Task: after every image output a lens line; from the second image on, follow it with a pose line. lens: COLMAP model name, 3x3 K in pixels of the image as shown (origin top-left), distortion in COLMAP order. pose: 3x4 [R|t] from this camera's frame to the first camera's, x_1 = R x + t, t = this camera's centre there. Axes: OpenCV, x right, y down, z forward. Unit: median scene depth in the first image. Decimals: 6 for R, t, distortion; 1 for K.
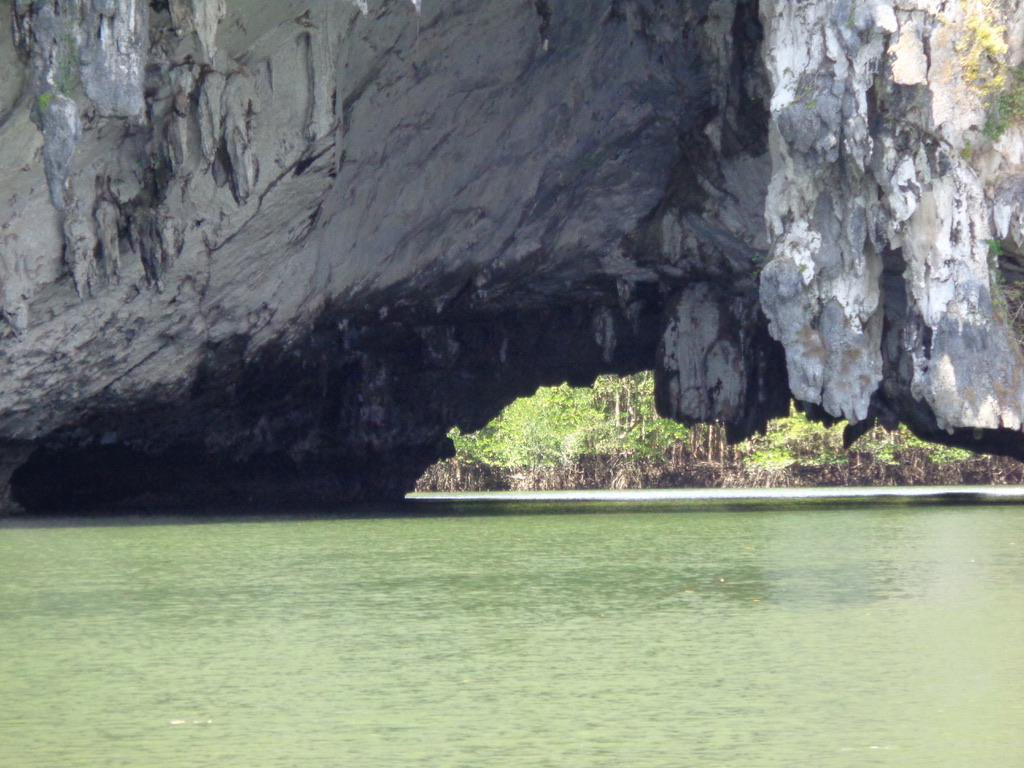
lens RADIAL K [[6034.2, 0, 512.0], [0, 6034.2, 384.0], [0, 0, 1]] dist [-0.092367, -0.575400]
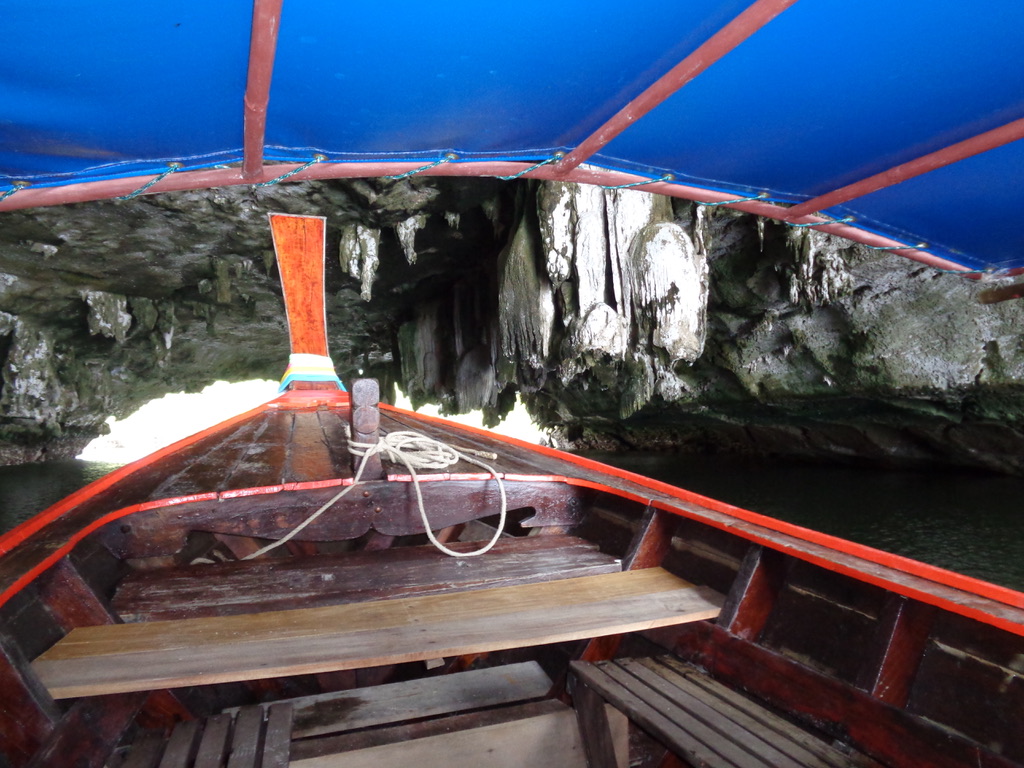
lens RADIAL K [[768.9, 0, 512.0], [0, 768.9, 384.0], [0, 0, 1]] dist [0.003518, 0.003131]
pose [[0.885899, 0.033163, 0.462692, -0.011334], [-0.005828, 0.998158, -0.060383, 0.011784], [-0.463842, 0.050797, 0.884460, 0.849116]]
